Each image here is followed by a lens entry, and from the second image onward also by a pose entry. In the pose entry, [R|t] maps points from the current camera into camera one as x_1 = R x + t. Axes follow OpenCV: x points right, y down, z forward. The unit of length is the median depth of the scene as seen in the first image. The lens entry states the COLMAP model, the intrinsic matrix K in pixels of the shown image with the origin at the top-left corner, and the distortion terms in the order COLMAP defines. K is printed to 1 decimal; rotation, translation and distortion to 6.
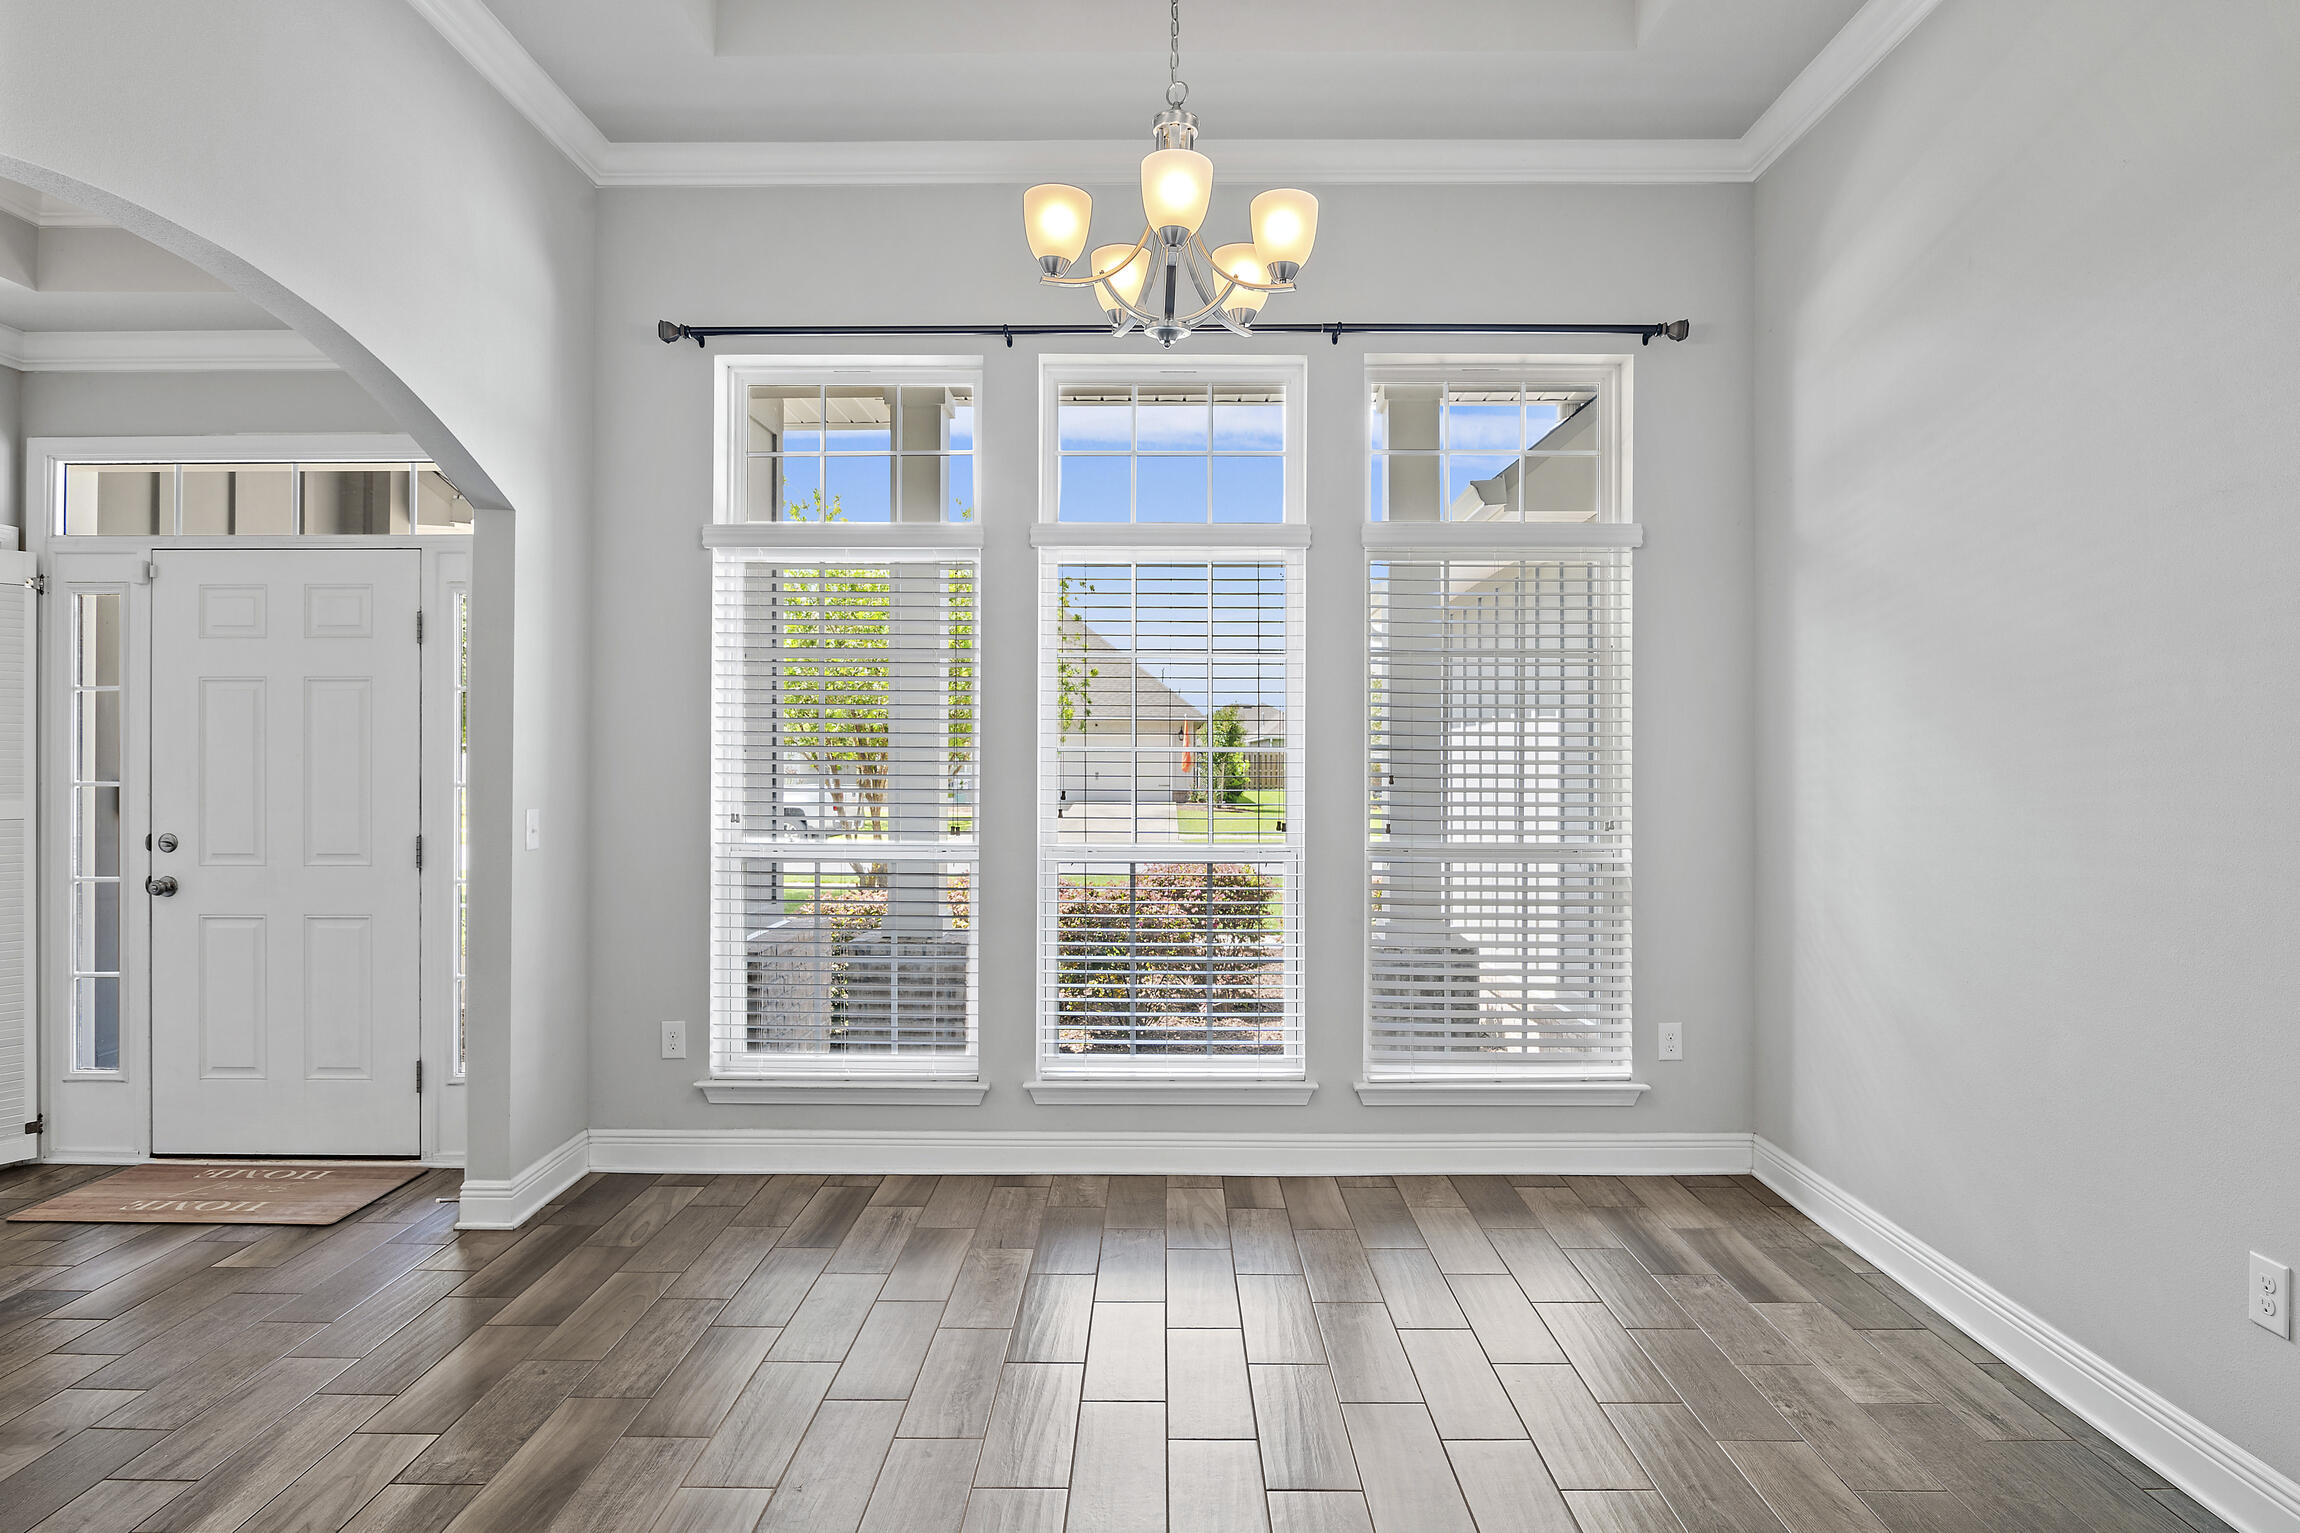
lens RADIAL K [[1270.1, 0, 1150.9], [0, 1270.1, 720.1], [0, 0, 1]] dist [-0.007028, 0.000159]
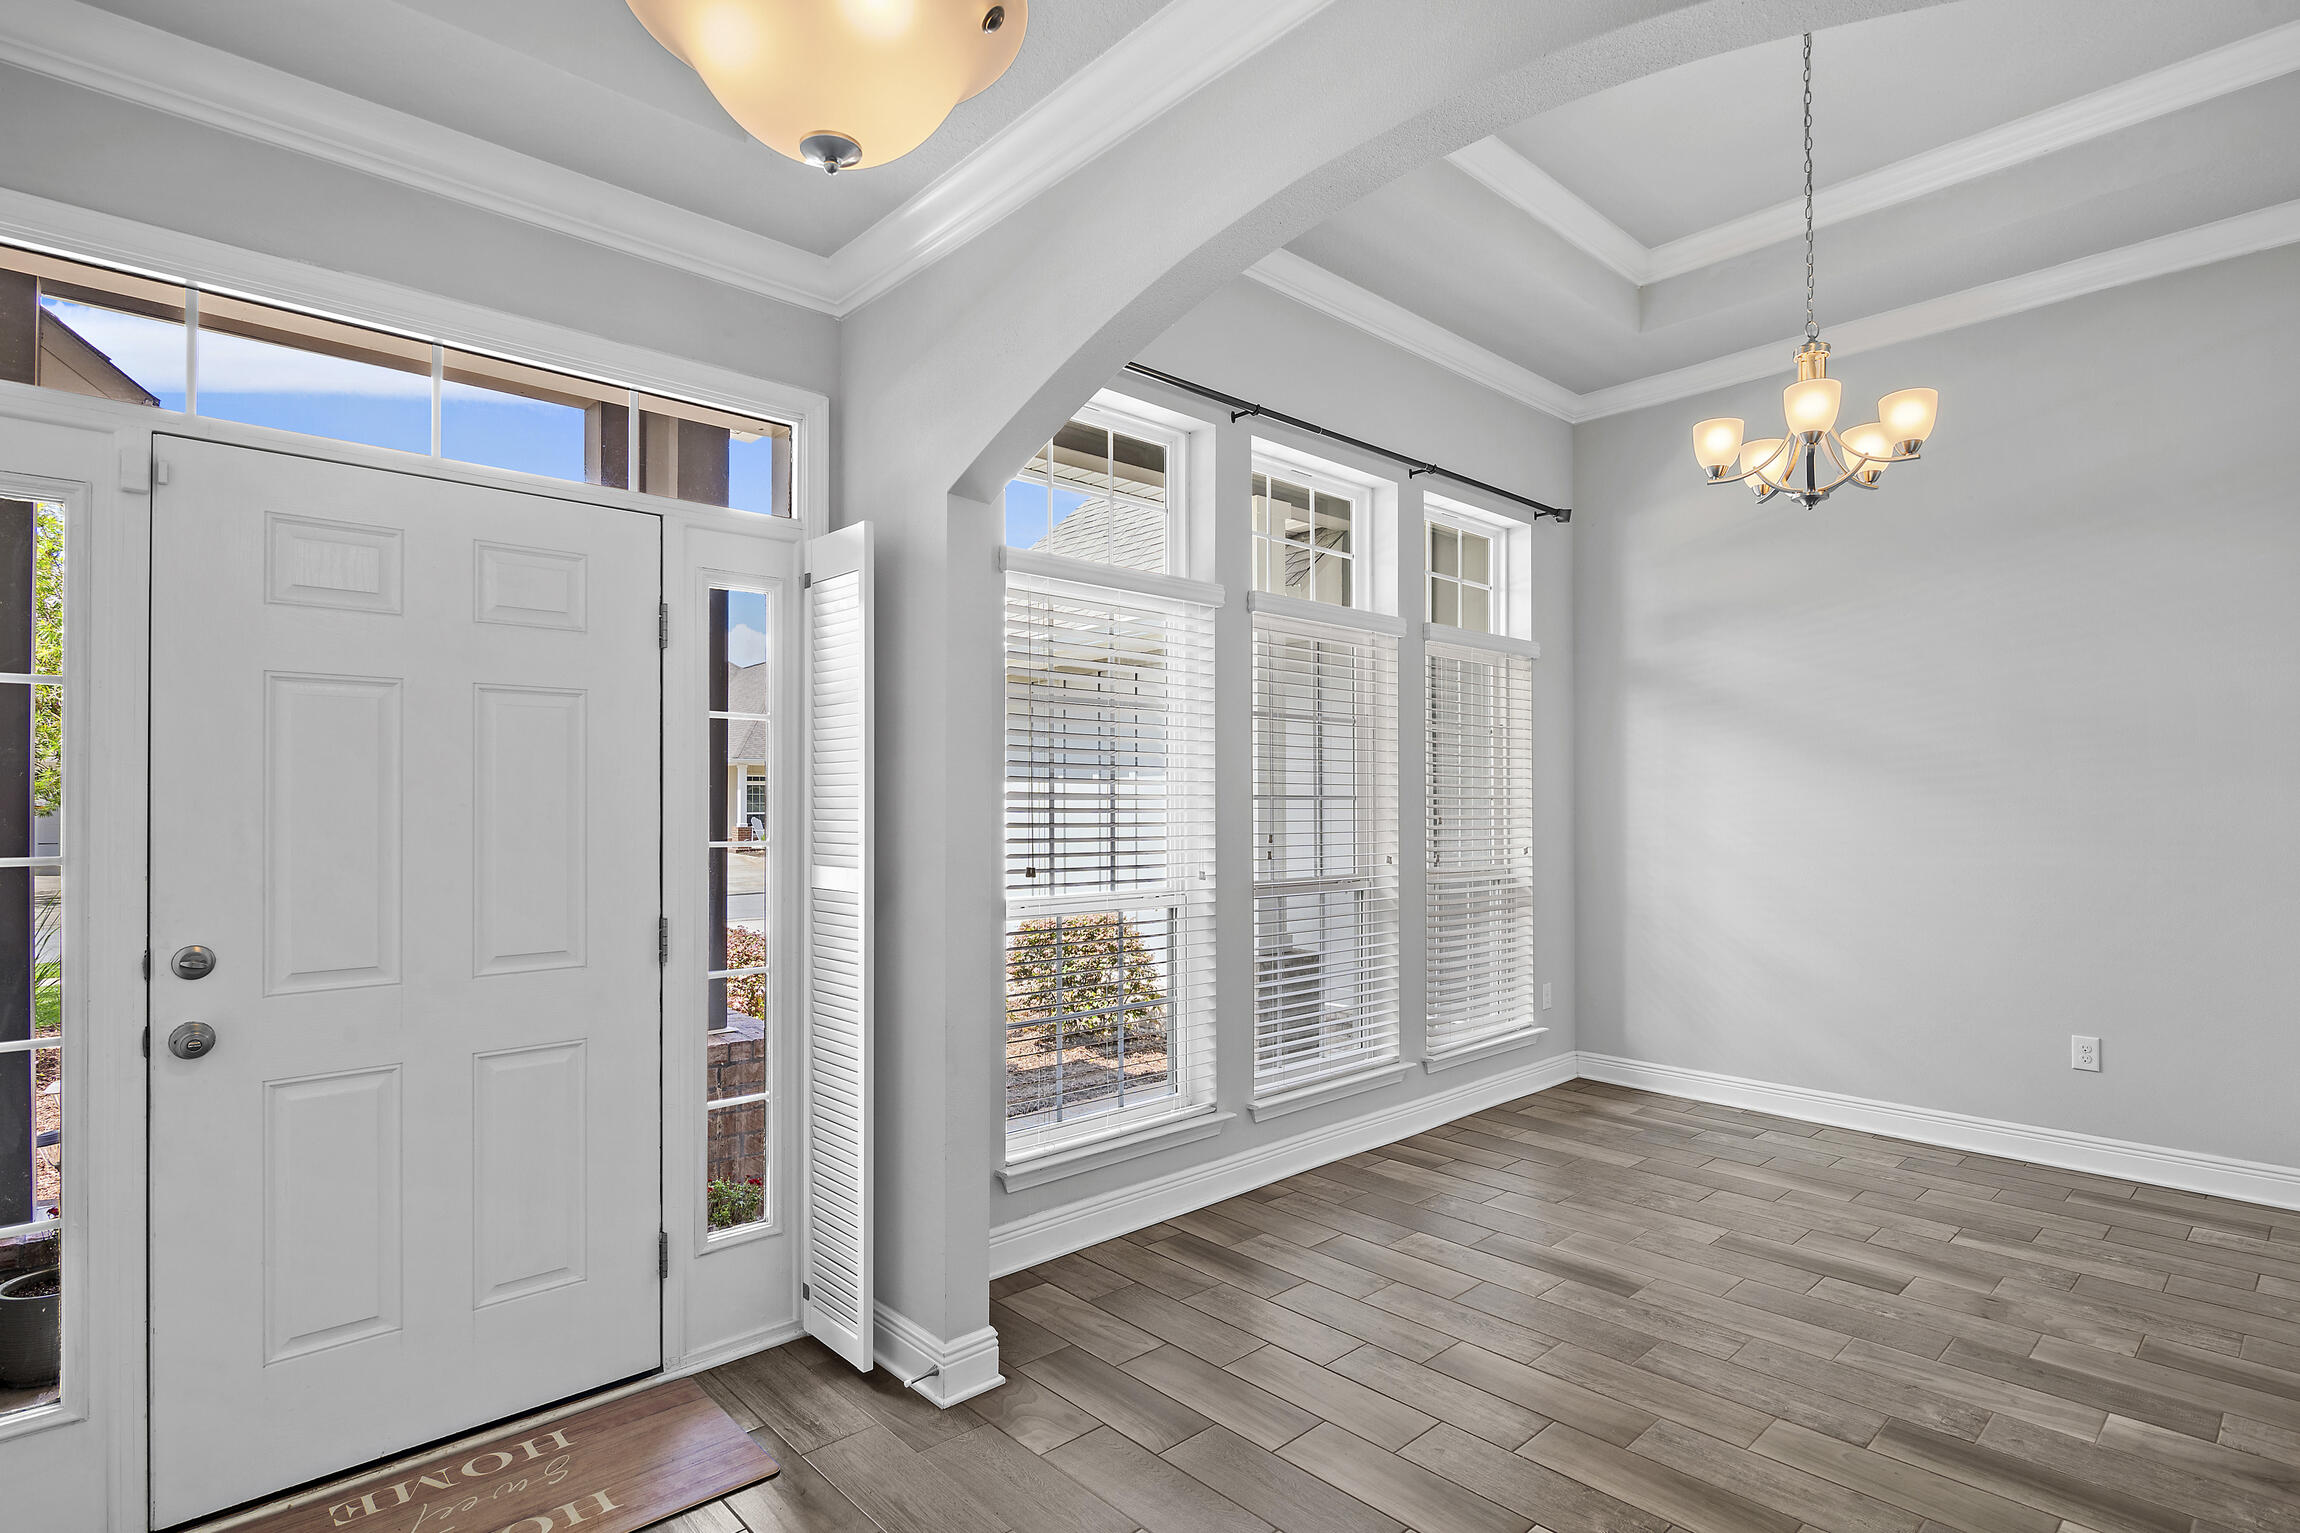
lens RADIAL K [[1136.6, 0, 1150.0], [0, 1136.6, 766.5], [0, 0, 1]] dist [-0.000426, -0.000157]
pose [[0.732571, 0.017925, 0.680455, -0.866744], [-0.017133, 0.999822, -0.007893, 0.007364], [-0.680475, -0.005876, 0.732747, 0.368012]]
